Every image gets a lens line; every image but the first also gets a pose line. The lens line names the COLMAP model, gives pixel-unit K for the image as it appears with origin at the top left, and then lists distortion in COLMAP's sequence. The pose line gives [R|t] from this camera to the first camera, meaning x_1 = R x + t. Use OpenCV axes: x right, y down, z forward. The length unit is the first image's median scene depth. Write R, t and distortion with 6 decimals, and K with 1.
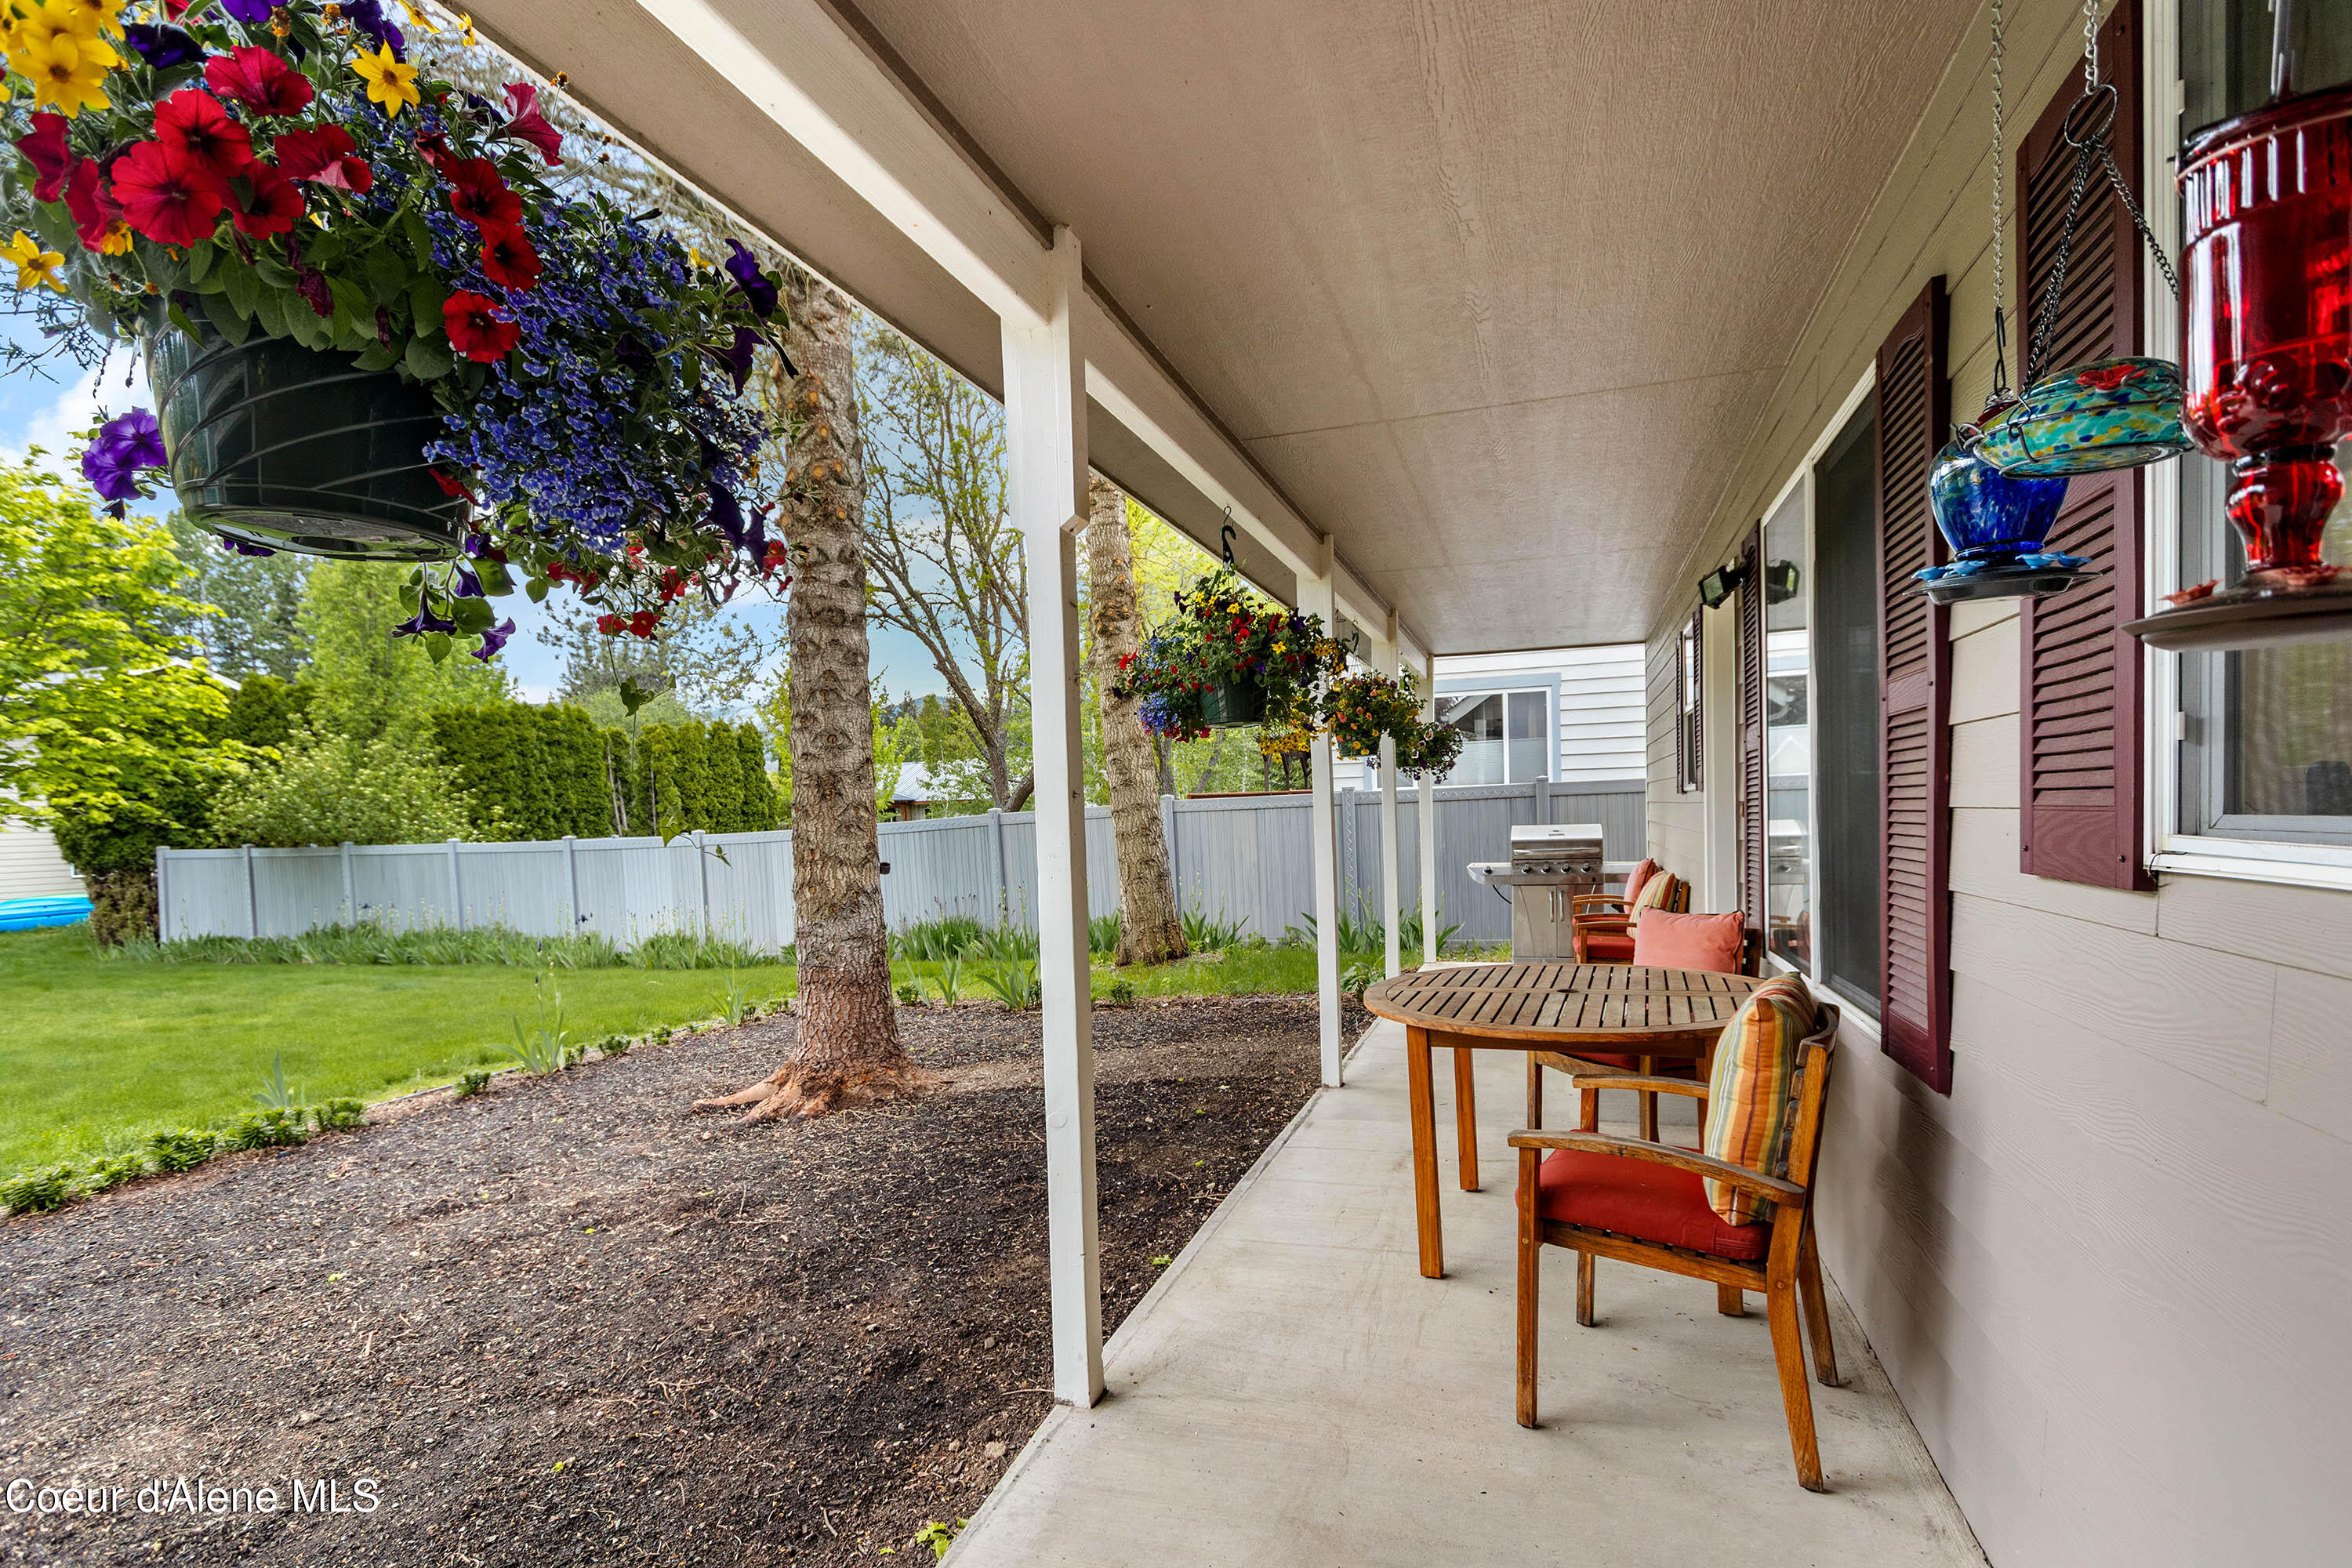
lens RADIAL K [[1101.3, 0, 1170.9], [0, 1101.3, 853.0], [0, 0, 1]] dist [0.000848, 0.000068]
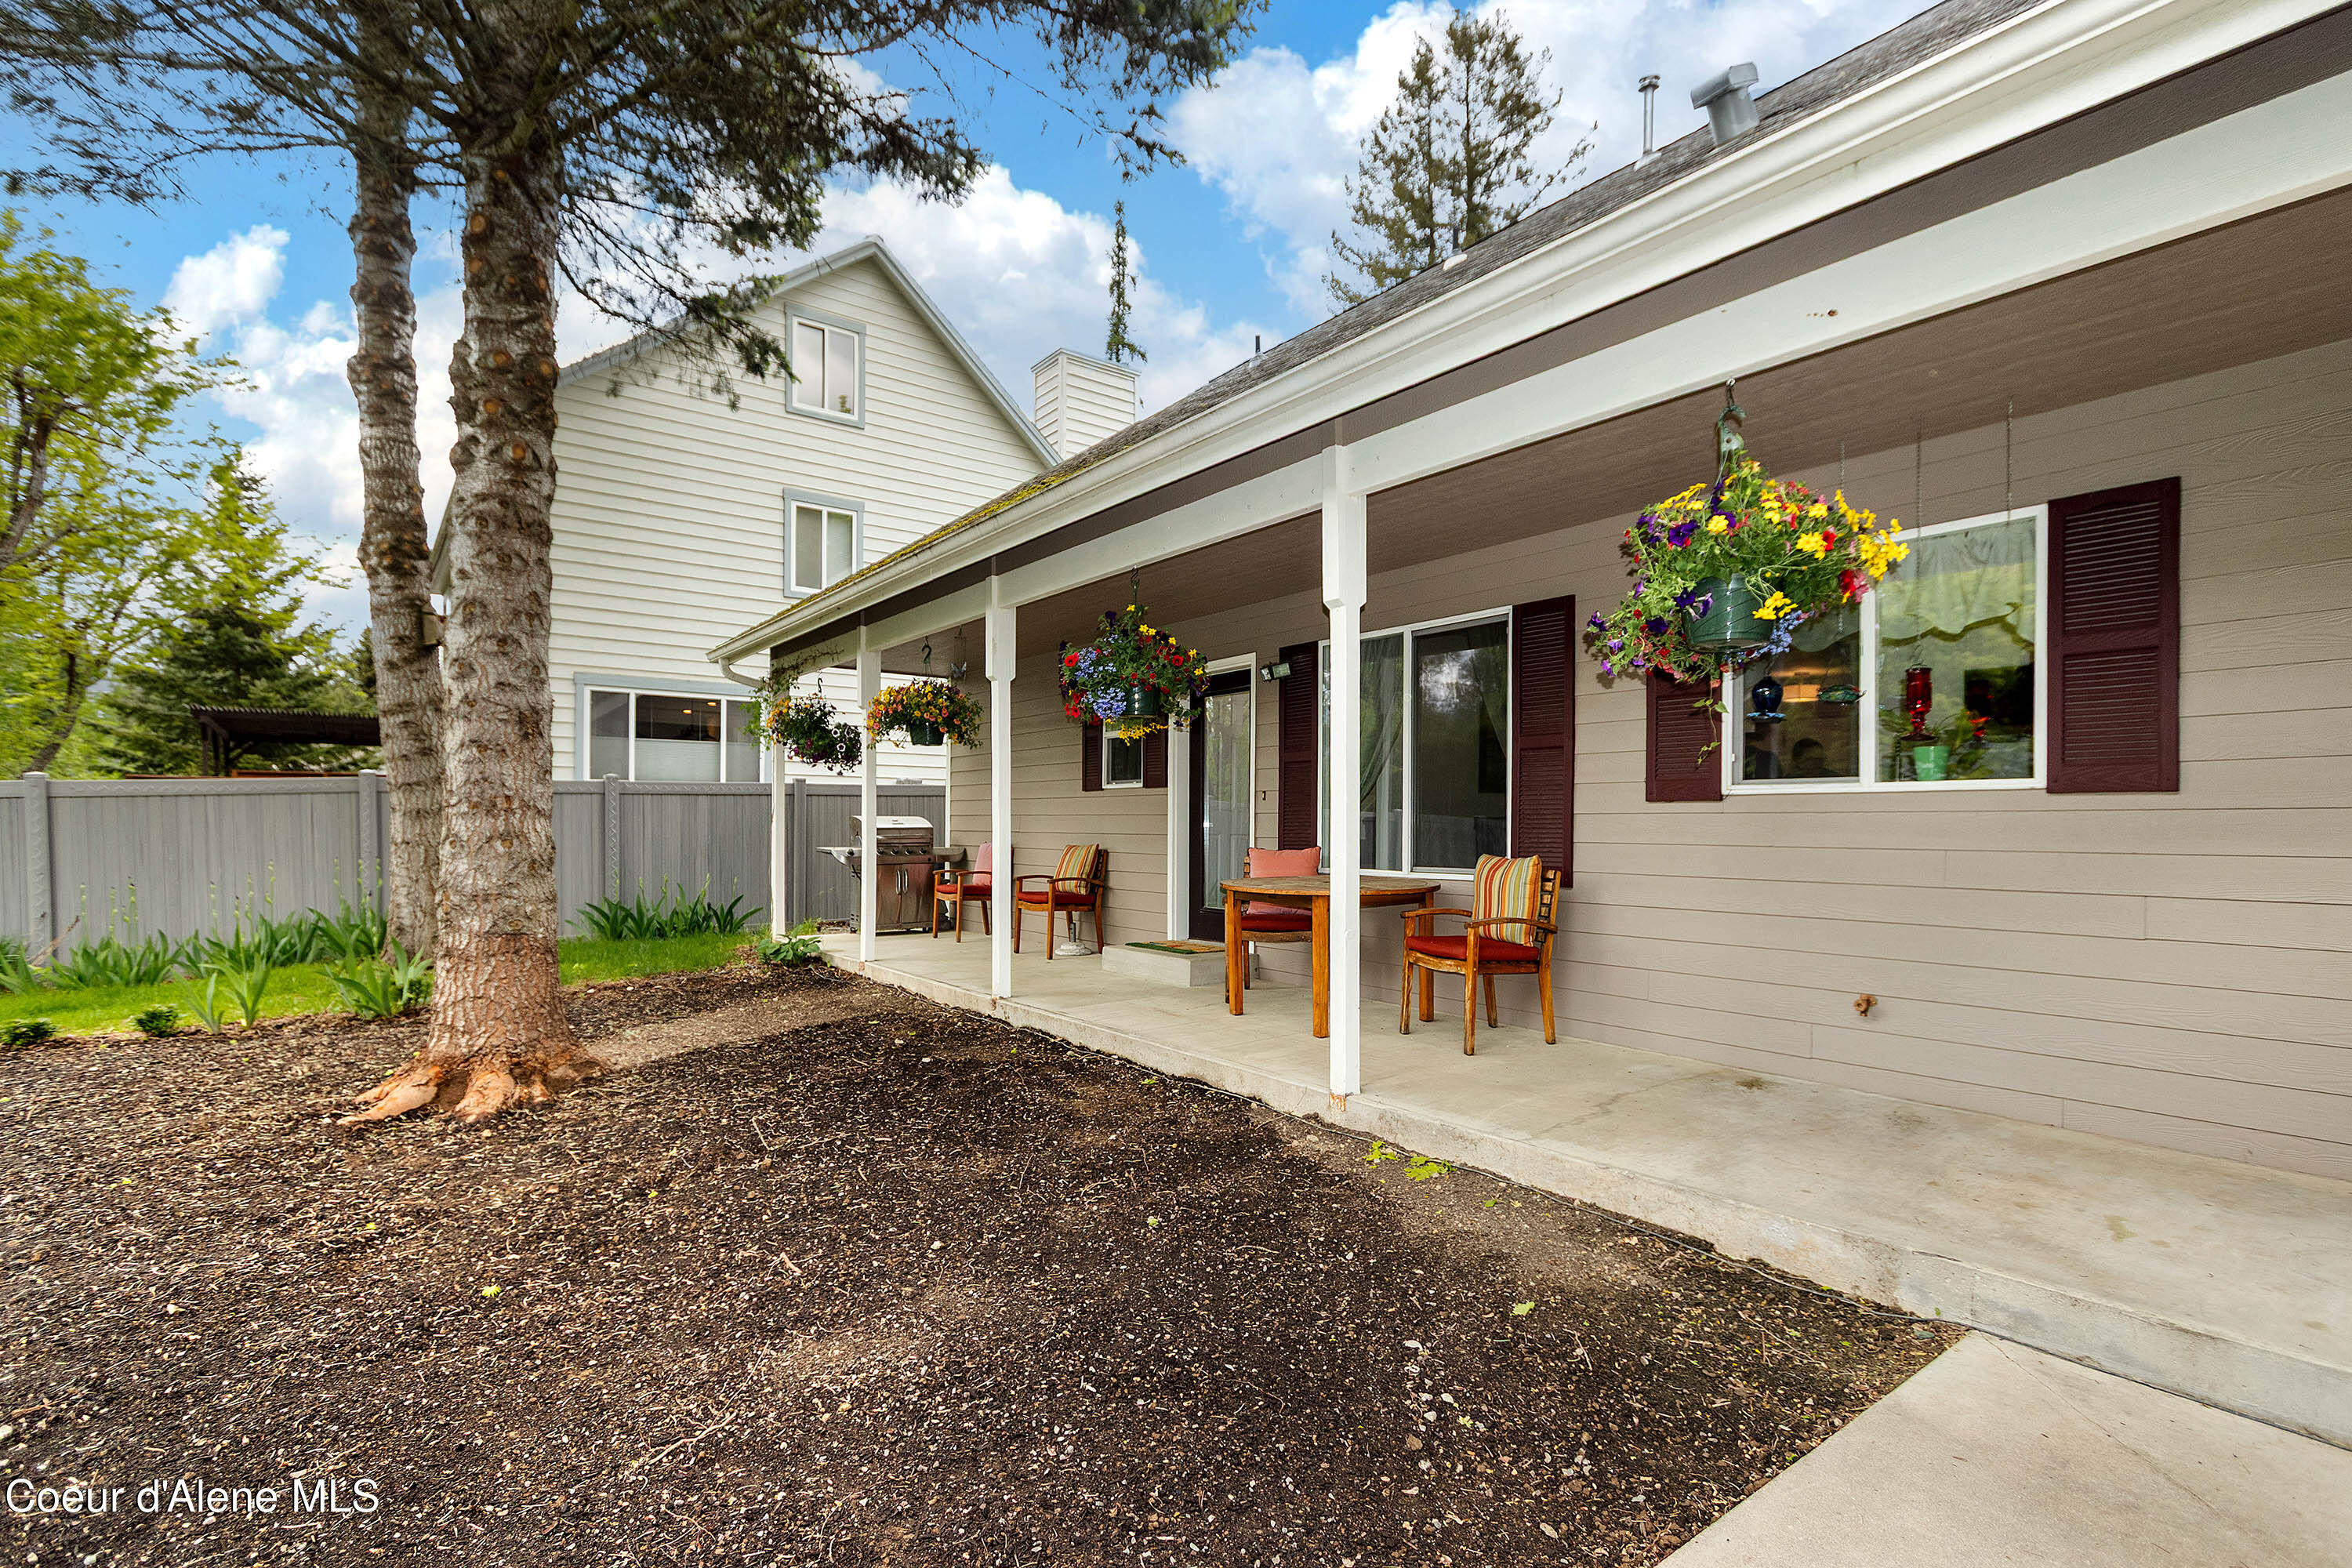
lens RADIAL K [[1099.2, 0, 1173.8], [0, 1099.2, 831.7], [0, 0, 1]] dist [-0.000992, -0.000249]
pose [[0.552531, 0.027446, 0.833041, -0.749663], [0.007698, 0.999247, -0.038028, 0.060747], [-0.833457, 0.027424, 0.551903, 0.102946]]
